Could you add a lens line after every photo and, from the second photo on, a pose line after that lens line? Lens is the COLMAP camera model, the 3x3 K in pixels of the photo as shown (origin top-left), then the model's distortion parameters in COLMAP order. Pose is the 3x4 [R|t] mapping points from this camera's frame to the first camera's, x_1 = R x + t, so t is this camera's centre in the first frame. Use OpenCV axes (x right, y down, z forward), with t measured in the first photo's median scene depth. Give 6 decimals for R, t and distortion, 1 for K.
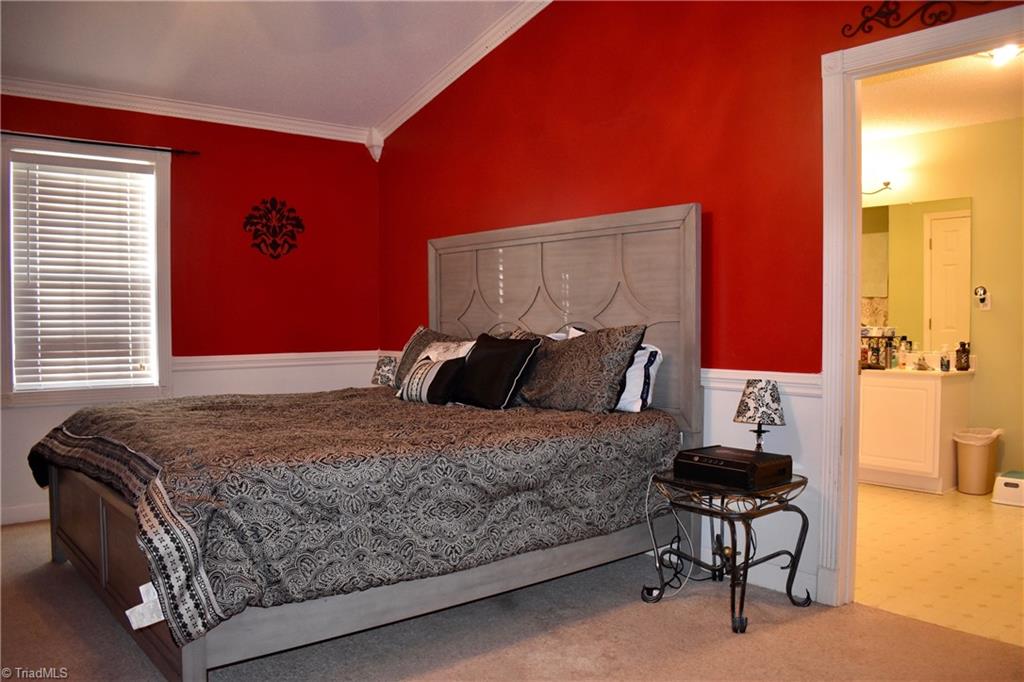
lens RADIAL K [[797.8, 0, 518.5], [0, 797.8, 343.9], [0, 0, 1]] dist [-0.096397, 0.014967]
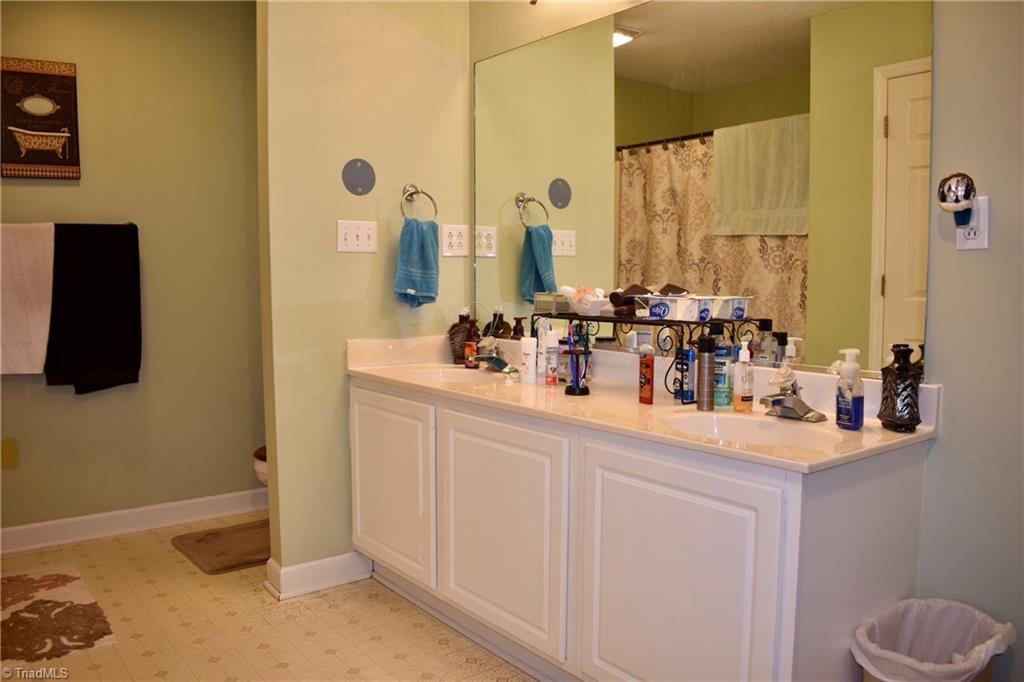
lens RADIAL K [[797.8, 0, 518.5], [0, 797.8, 343.9], [0, 0, 1]] dist [-0.096397, 0.014967]
pose [[0.999670, 0.005931, -0.025008, 0.414240], [-0.004537, 0.998454, 0.055408, -0.020650], [0.025298, -0.055276, 0.998151, 0.655142]]
